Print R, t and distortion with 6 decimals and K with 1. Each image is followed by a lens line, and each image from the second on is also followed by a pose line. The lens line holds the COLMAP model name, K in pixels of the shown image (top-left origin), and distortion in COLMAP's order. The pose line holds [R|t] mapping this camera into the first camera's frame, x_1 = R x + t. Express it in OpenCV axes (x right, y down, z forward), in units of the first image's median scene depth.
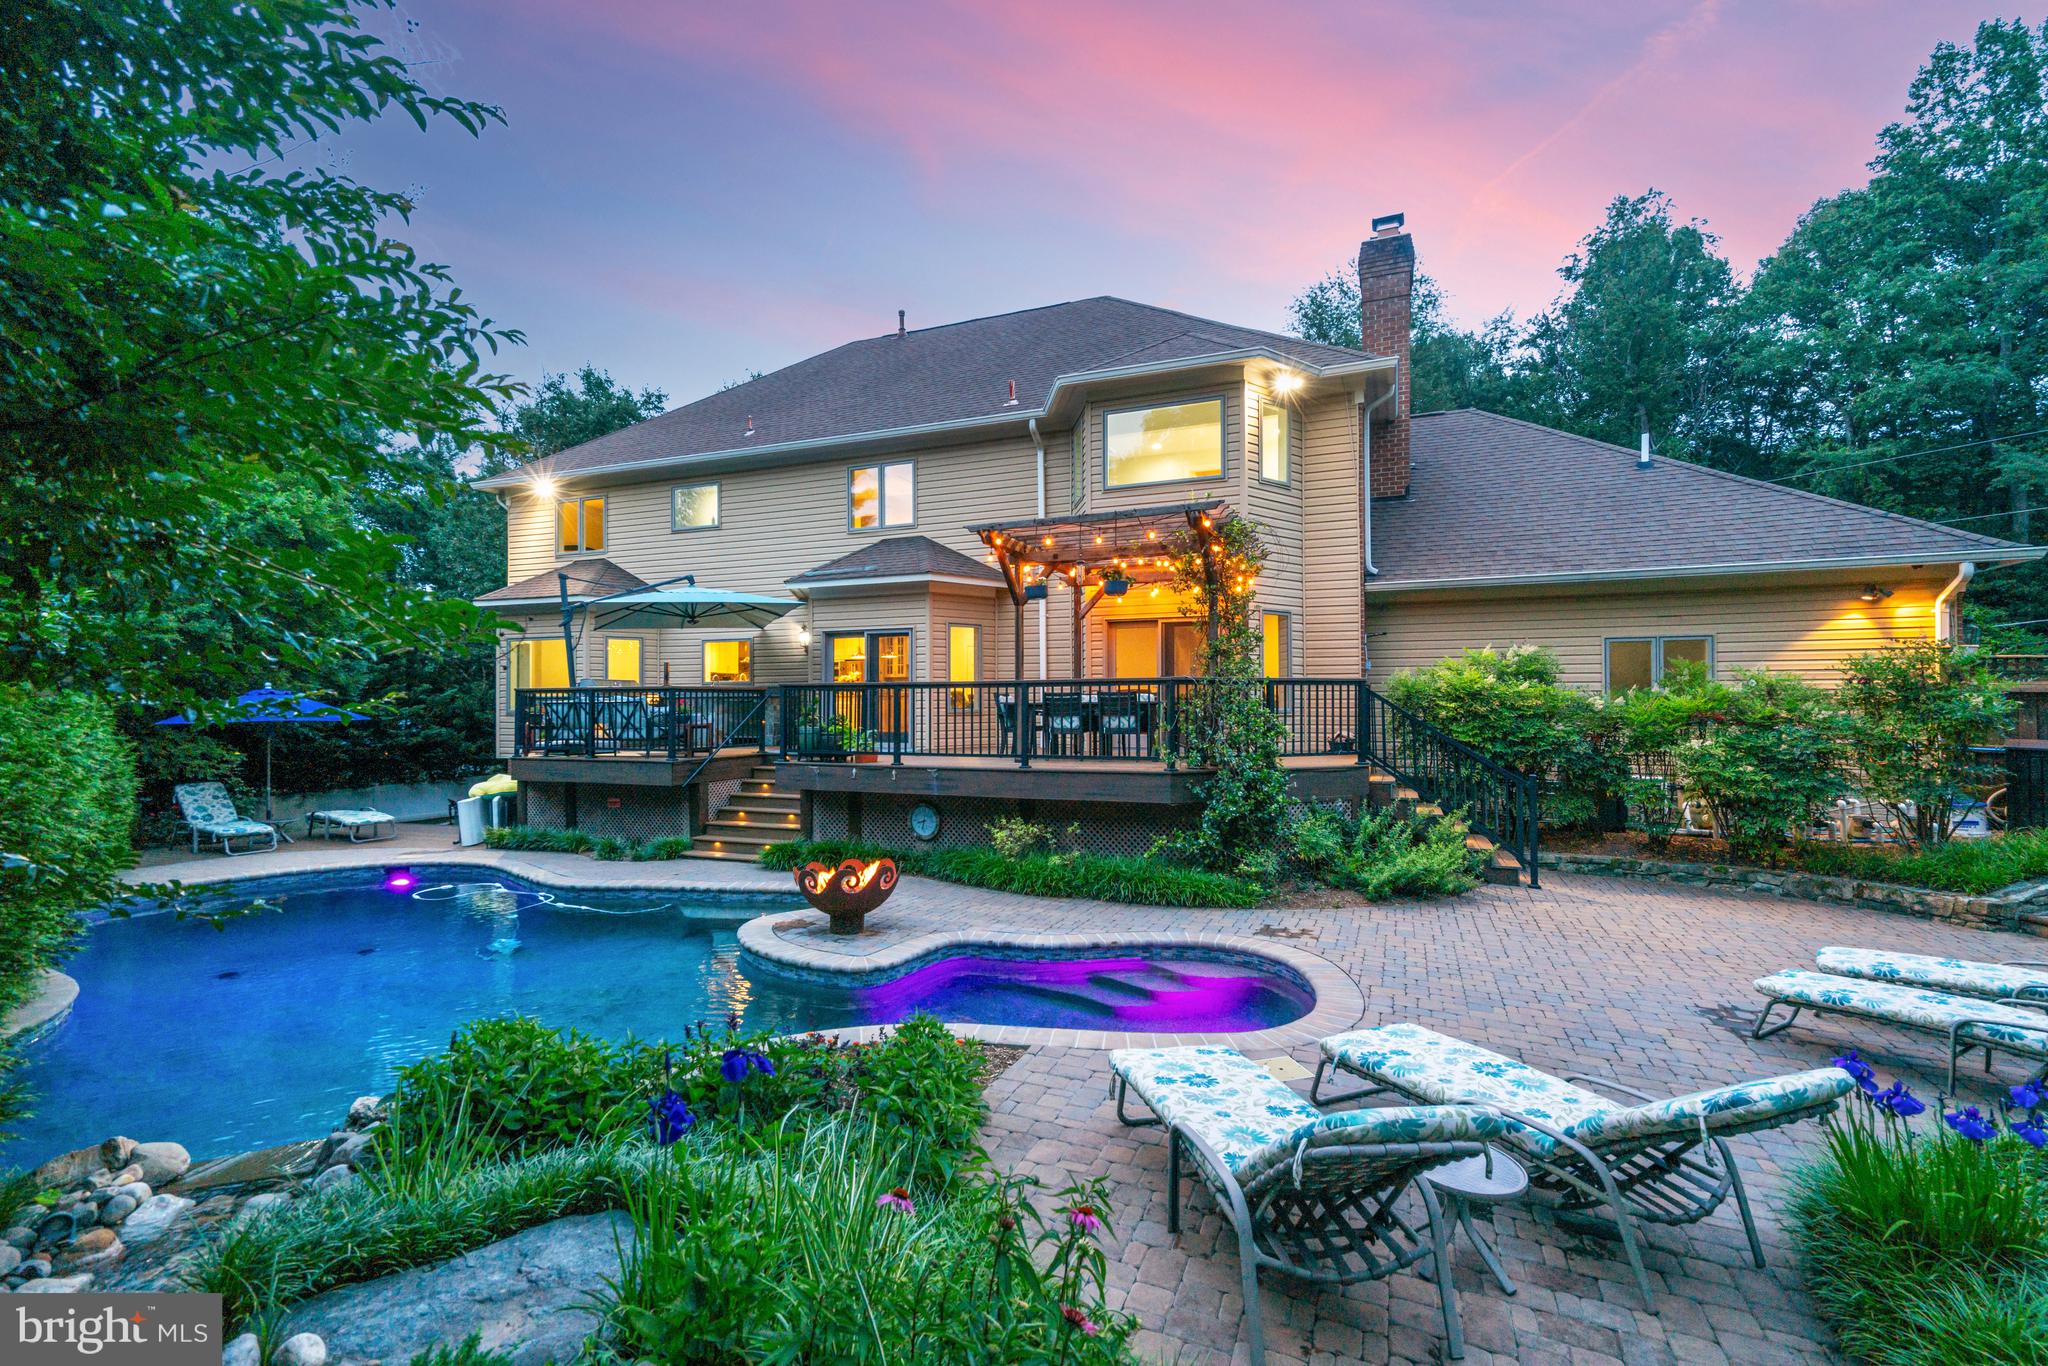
lens RADIAL K [[956.0, 0, 1025.3], [0, 956.0, 691.3], [0, 0, 1]] dist [0.012615, -0.000735]
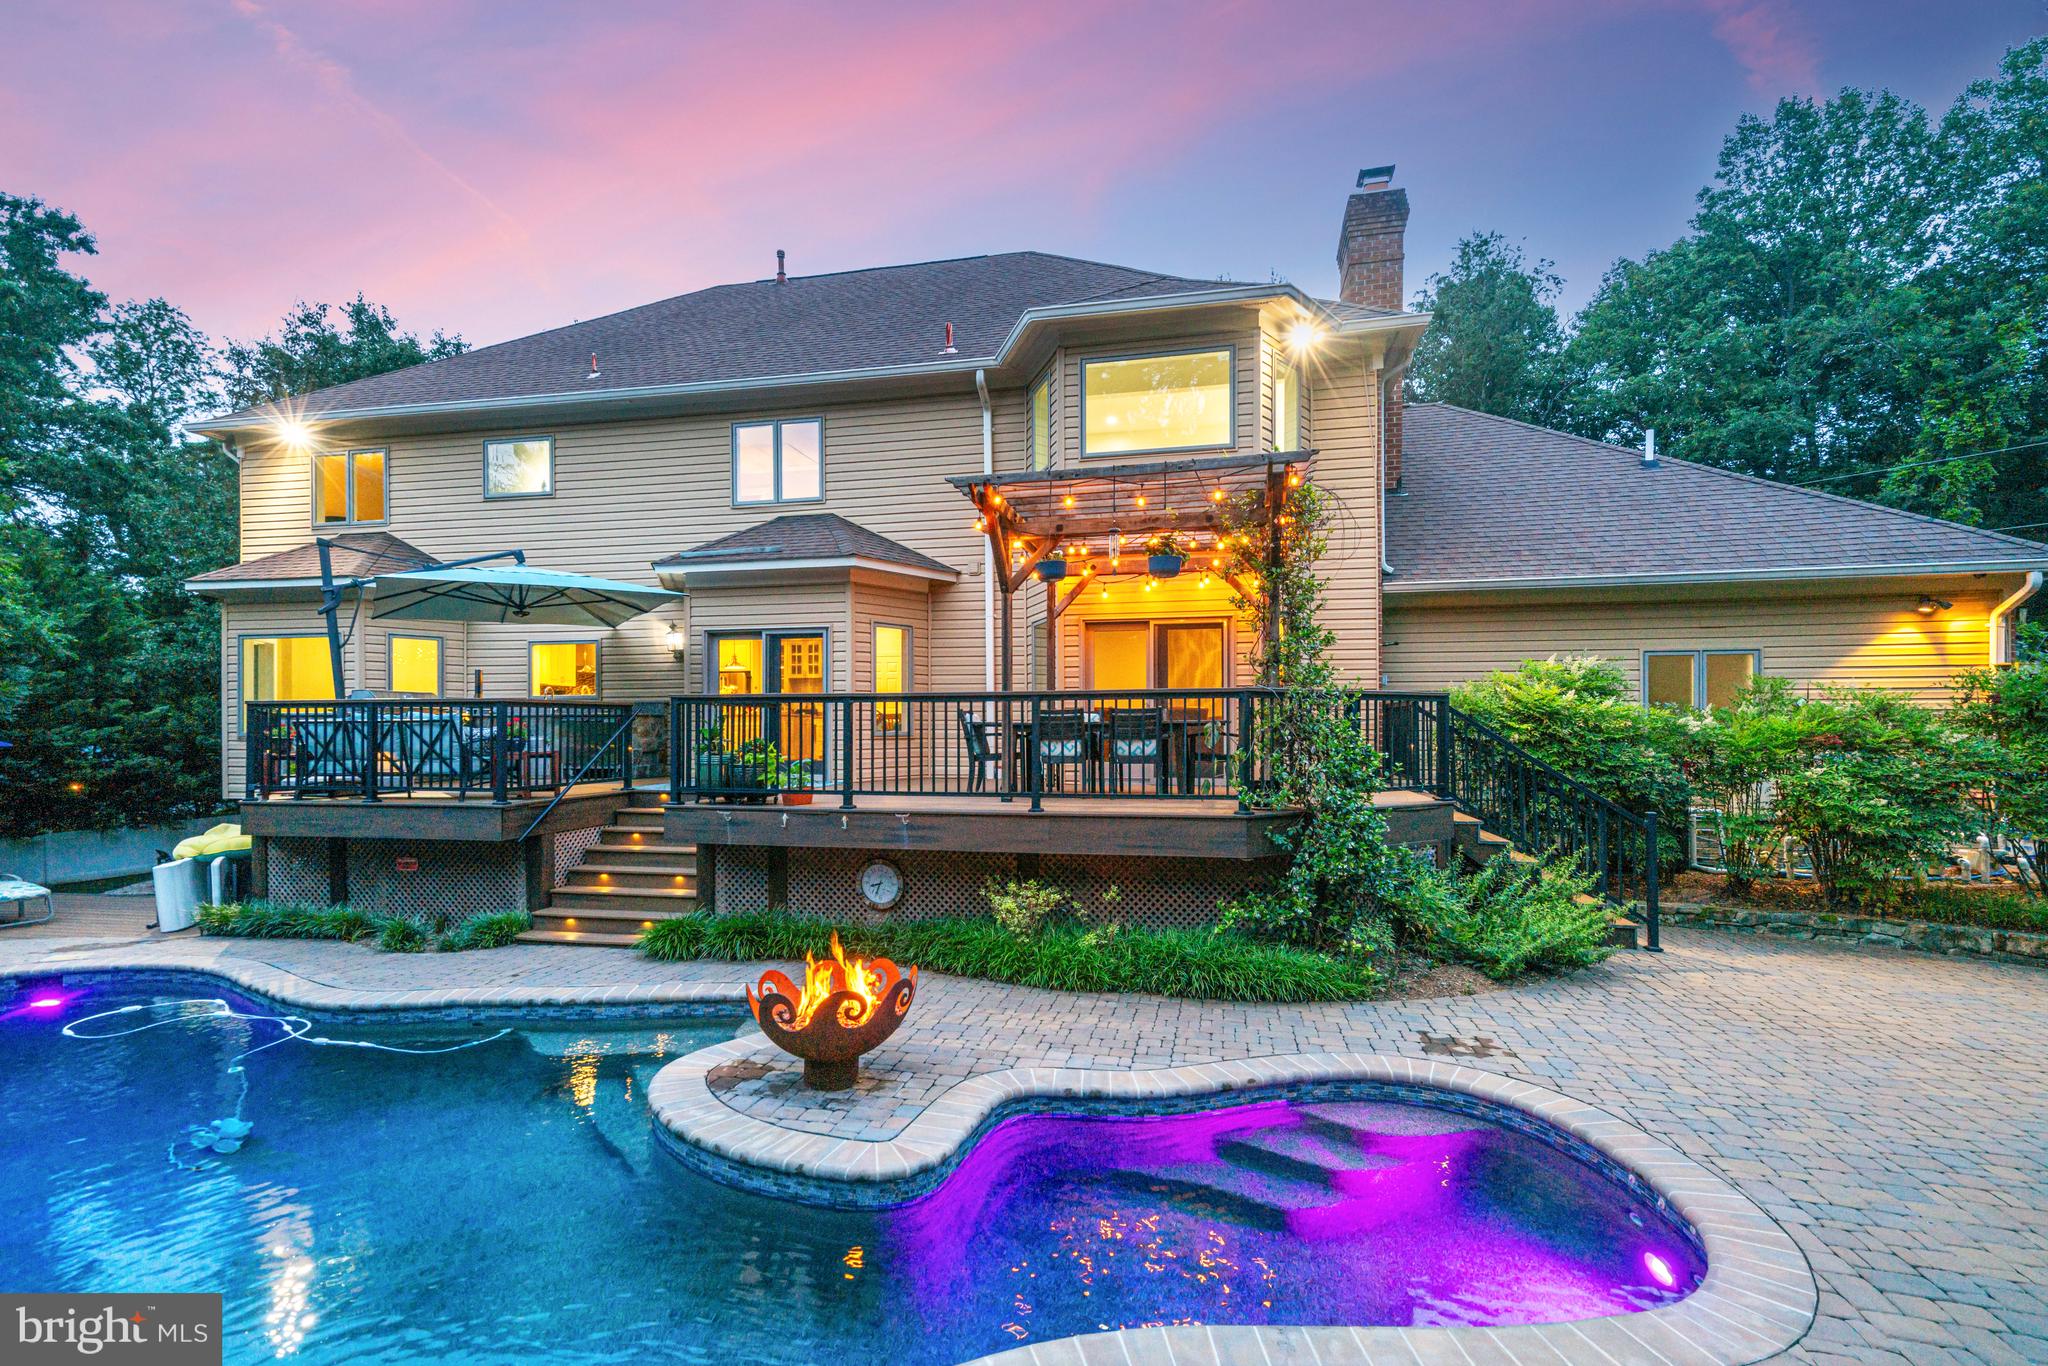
lens RADIAL K [[956.0, 0, 1024.5], [0, 956.0, 723.0], [0, 0, 1]] dist [0.012615, -0.000735]
pose [[0.983814, 0.002310, 0.179176, -0.112276], [-0.003863, 0.999958, 0.008323, 0.005042], [-0.179149, -0.008880, 0.983782, 0.229581]]
